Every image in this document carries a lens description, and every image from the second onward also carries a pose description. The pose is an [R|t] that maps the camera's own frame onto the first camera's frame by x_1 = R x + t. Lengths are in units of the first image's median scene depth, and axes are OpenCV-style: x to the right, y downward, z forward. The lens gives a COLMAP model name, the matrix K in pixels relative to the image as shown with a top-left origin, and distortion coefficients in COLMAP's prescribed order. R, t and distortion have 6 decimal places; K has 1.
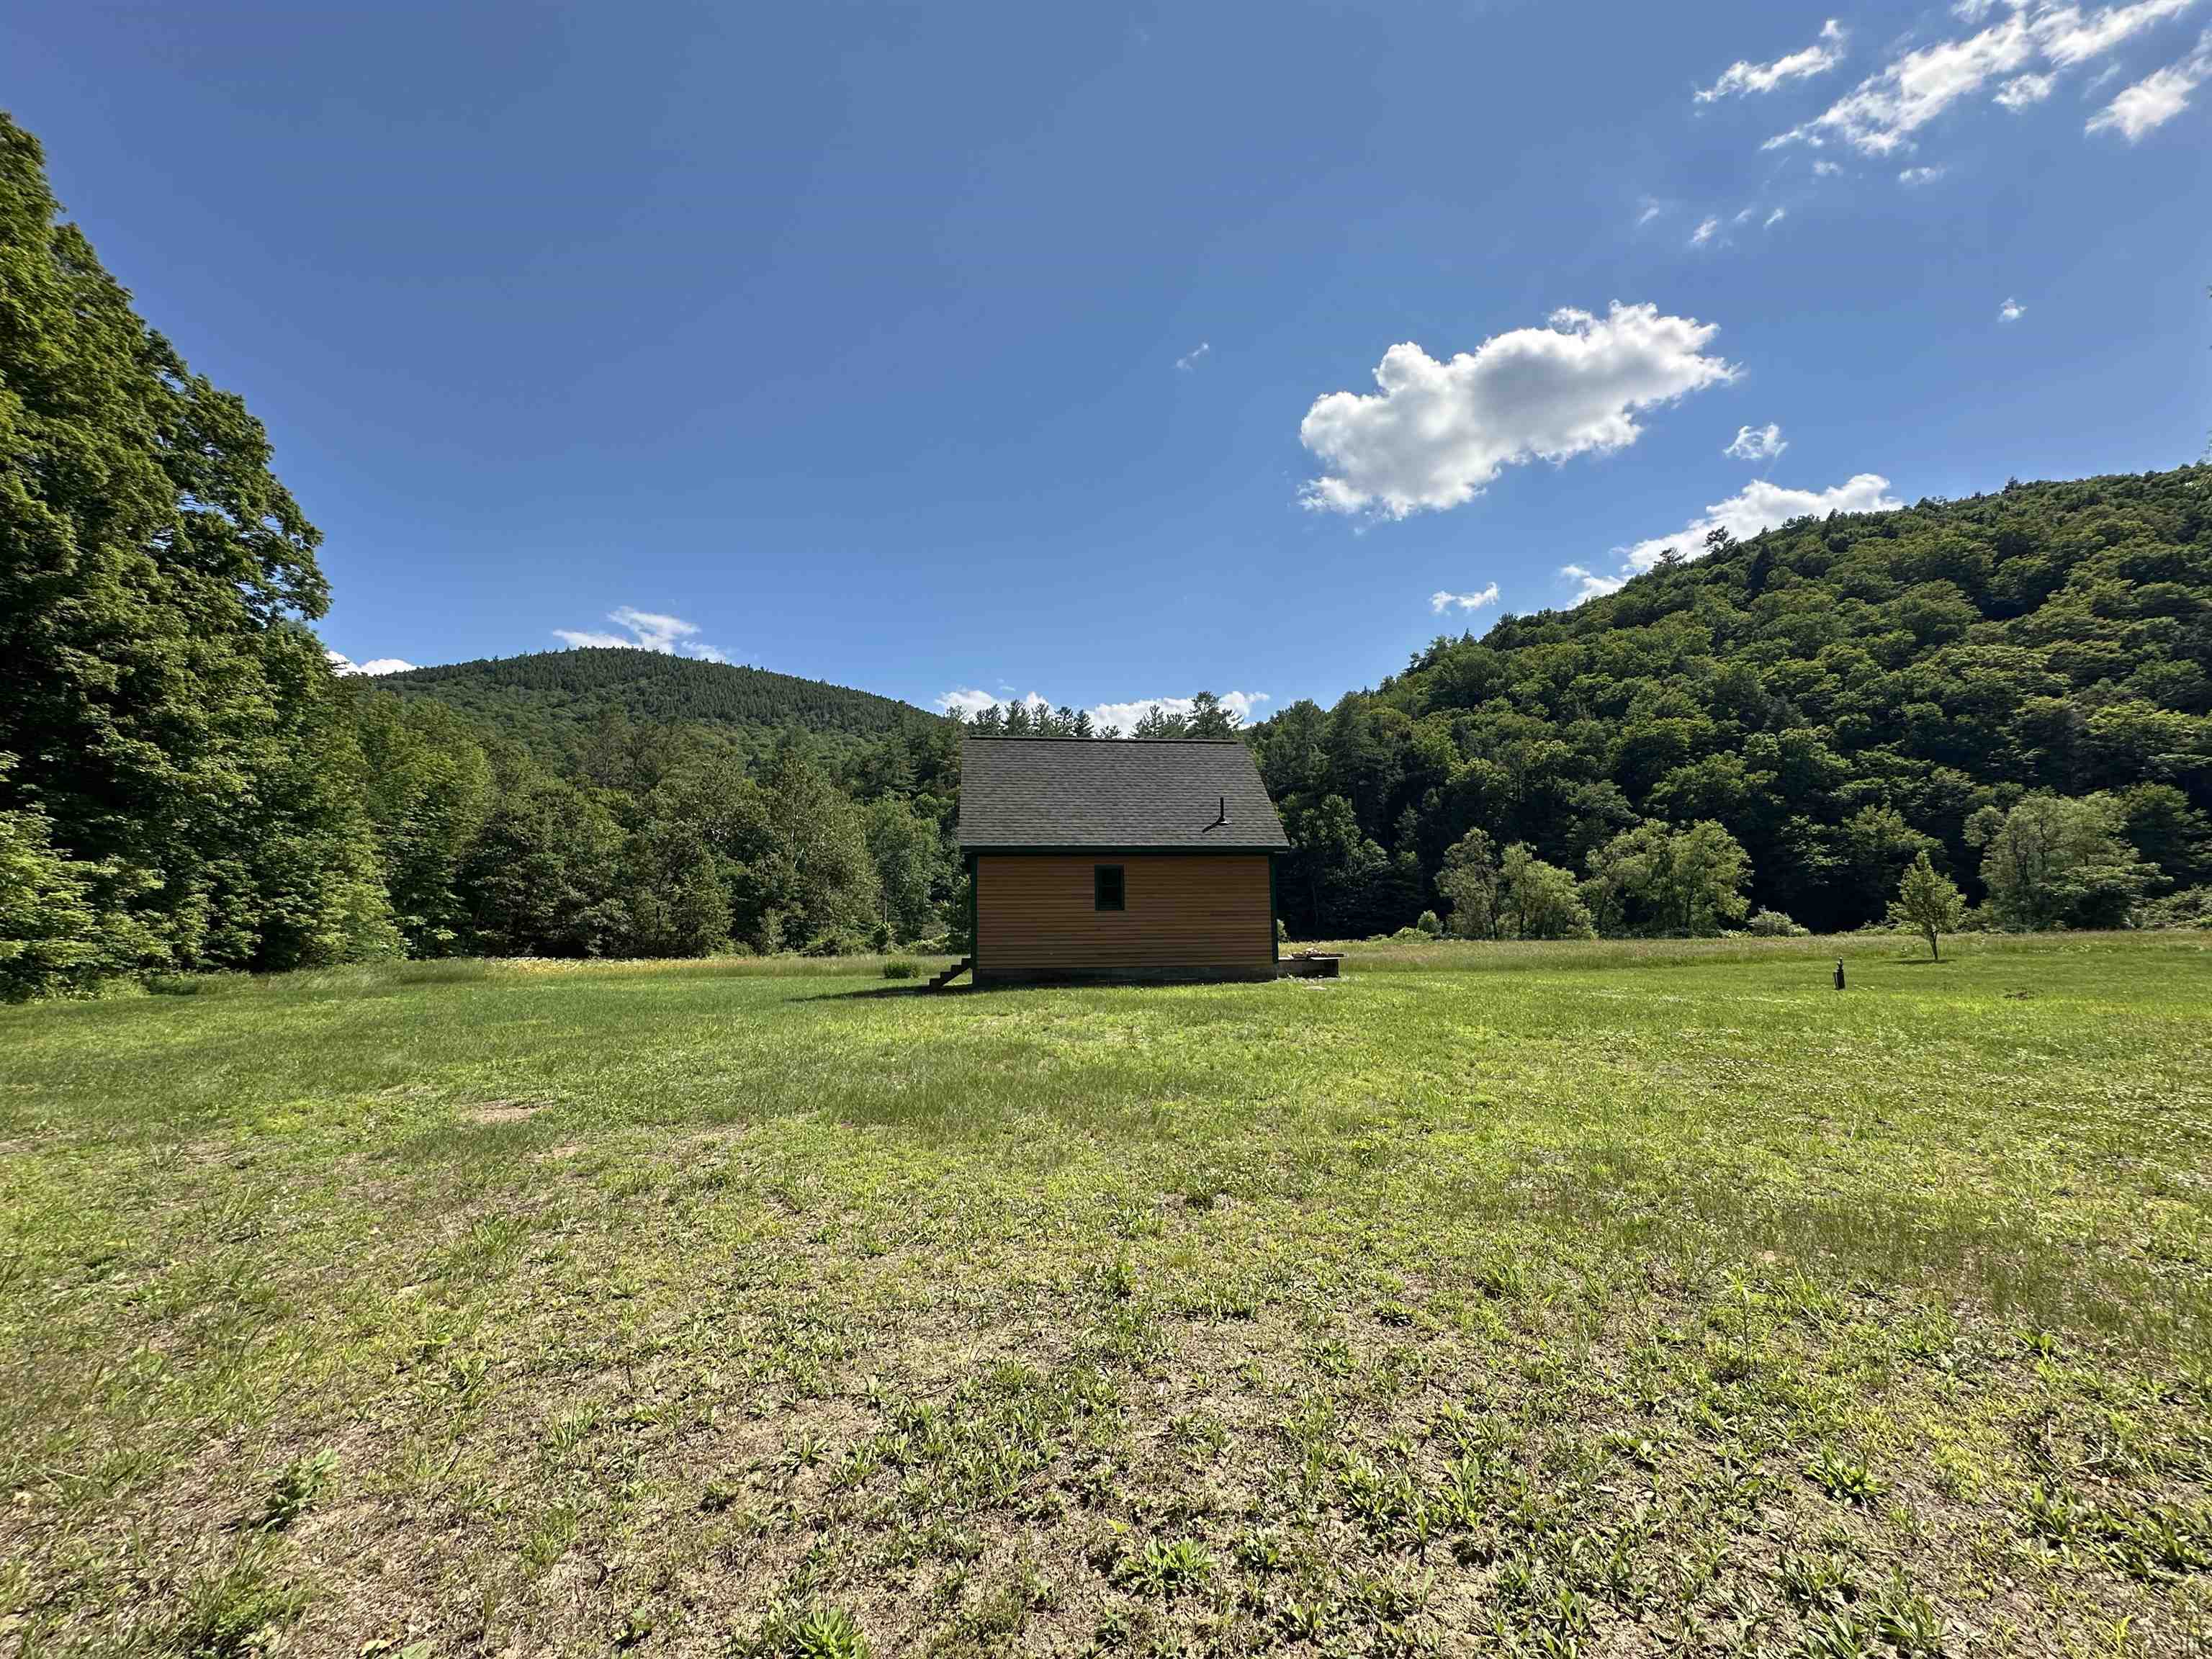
lens RADIAL K [[879.0, 0, 1104.7], [0, 879.0, 832.4], [0, 0, 1]] dist [0.001162, -0.000455]
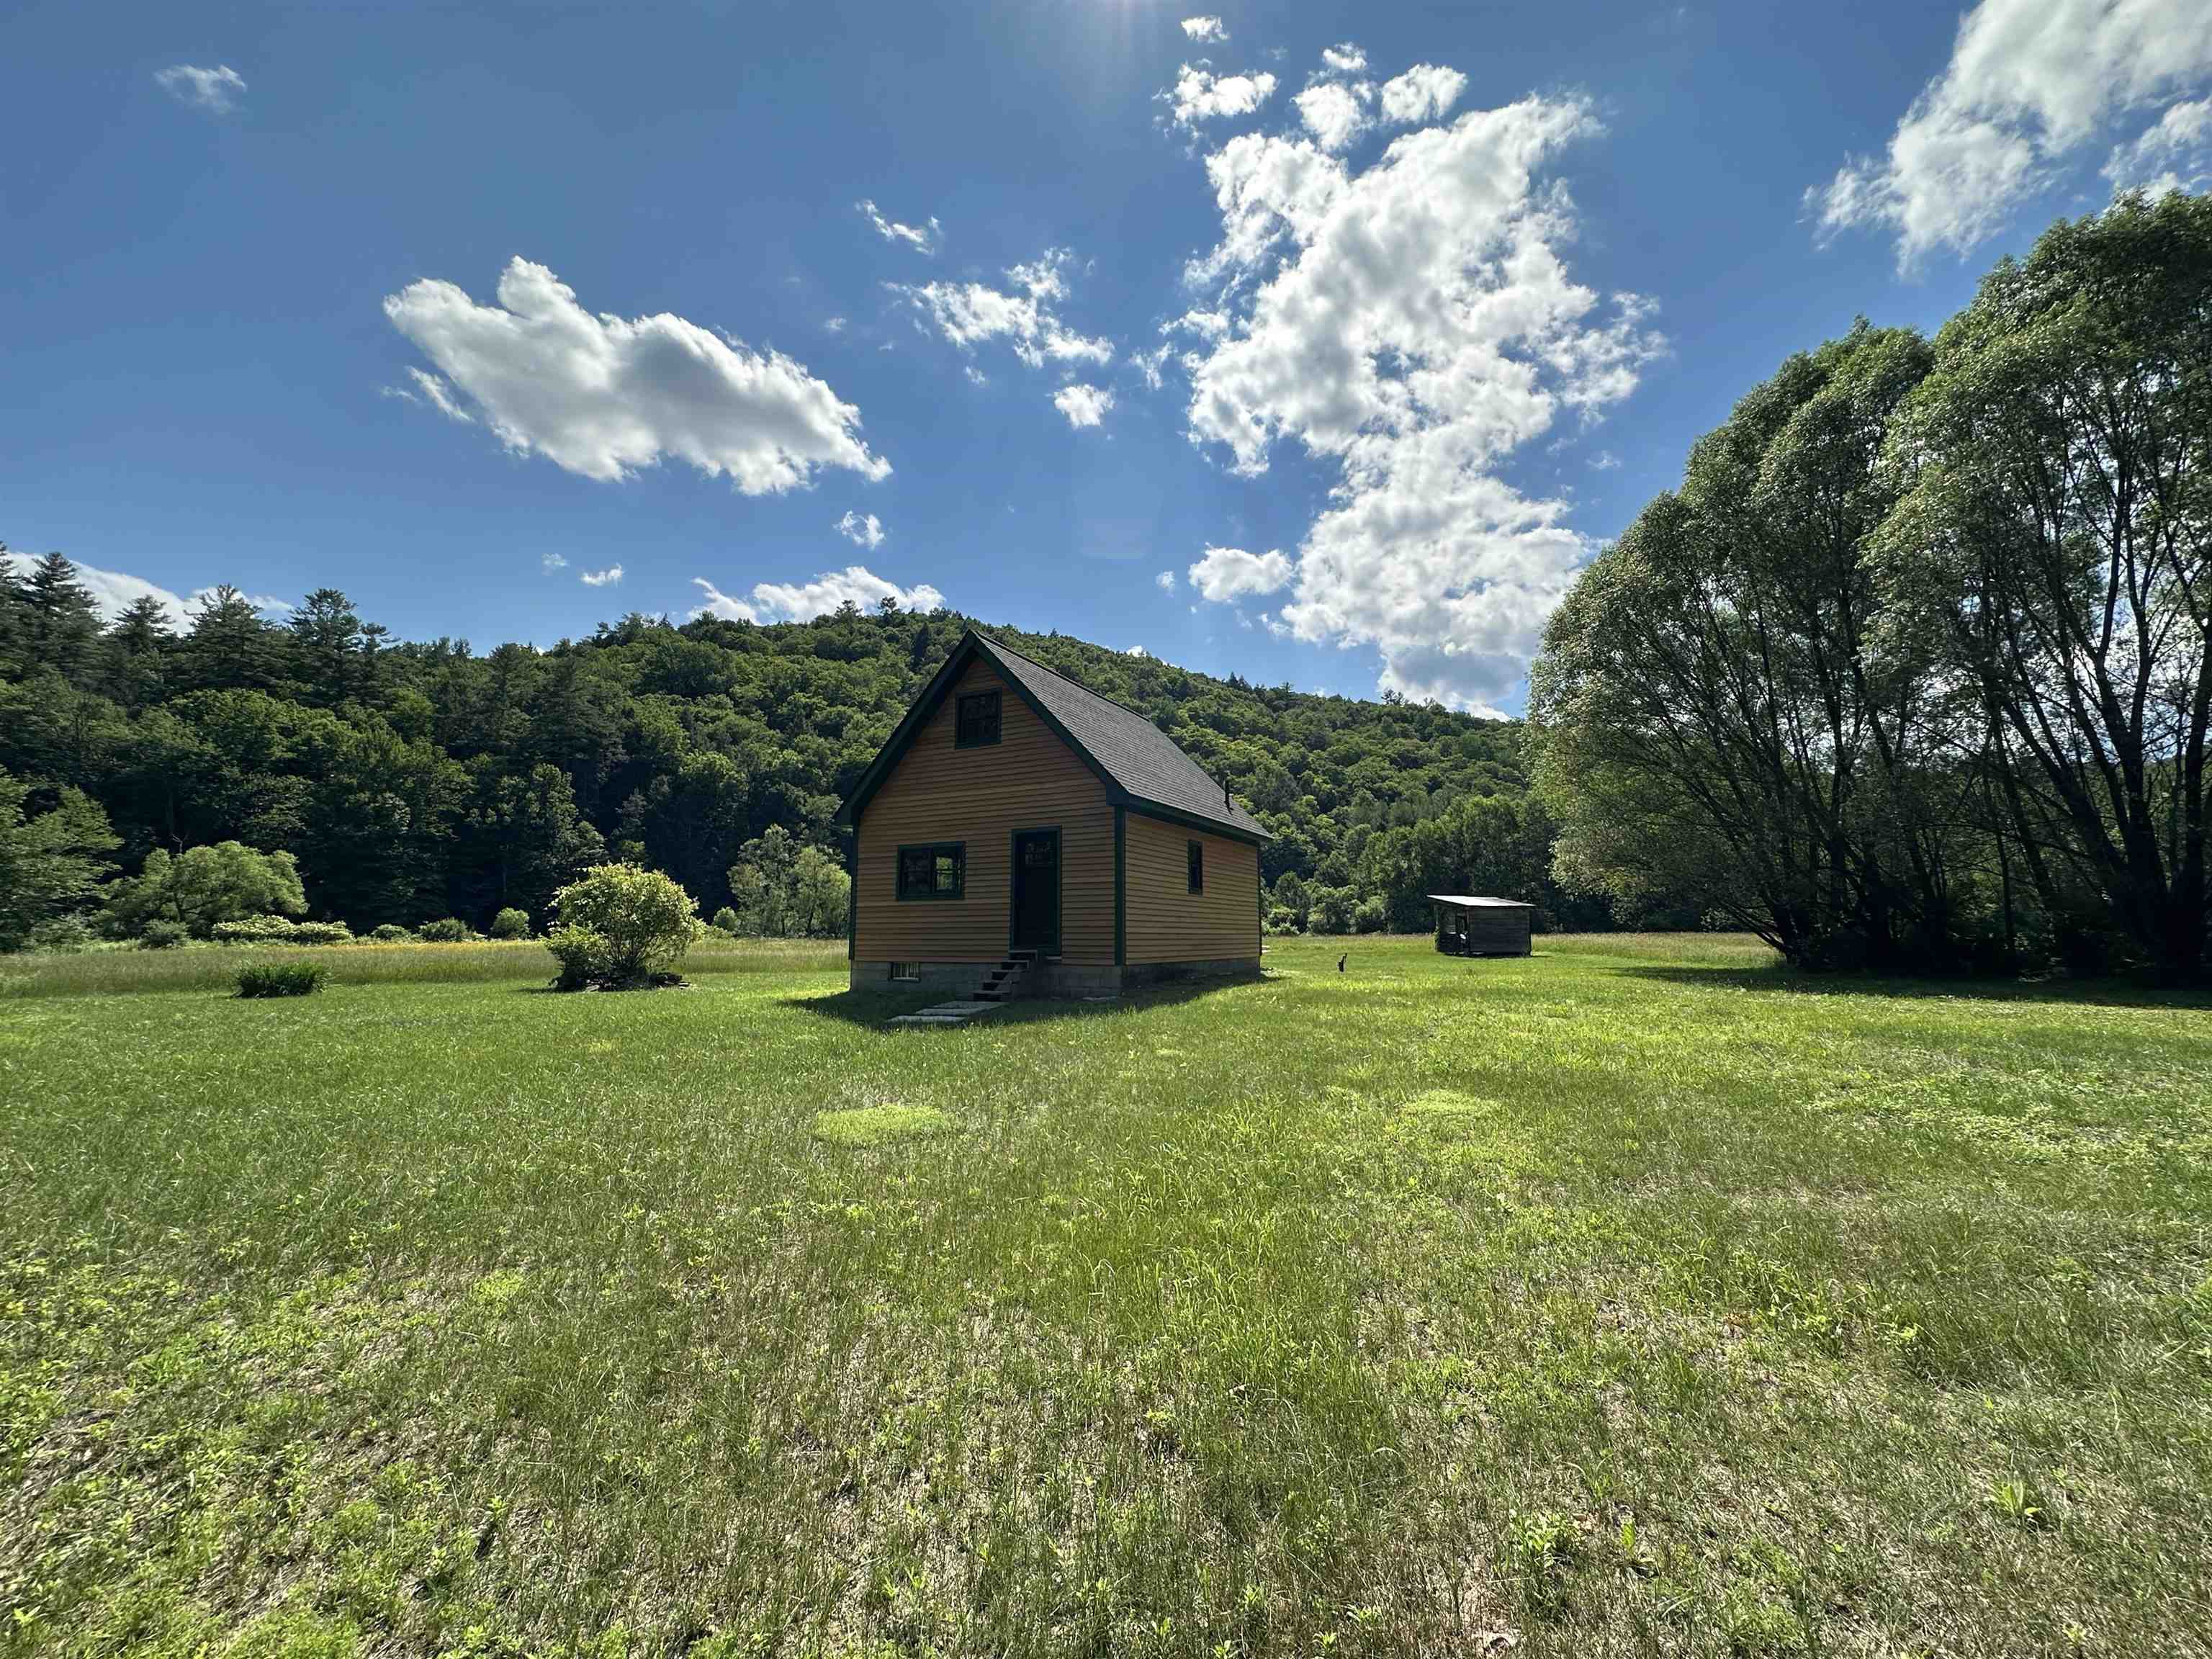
lens RADIAL K [[879.0, 0, 1101.3], [0, 879.0, 838.7], [0, 0, 1]] dist [0.001162, -0.000455]
pose [[0.590221, 0.103712, 0.800552, -0.097530], [-0.108531, 0.992904, -0.048615, 0.011587], [-0.799913, -0.058191, 0.597289, 0.076978]]
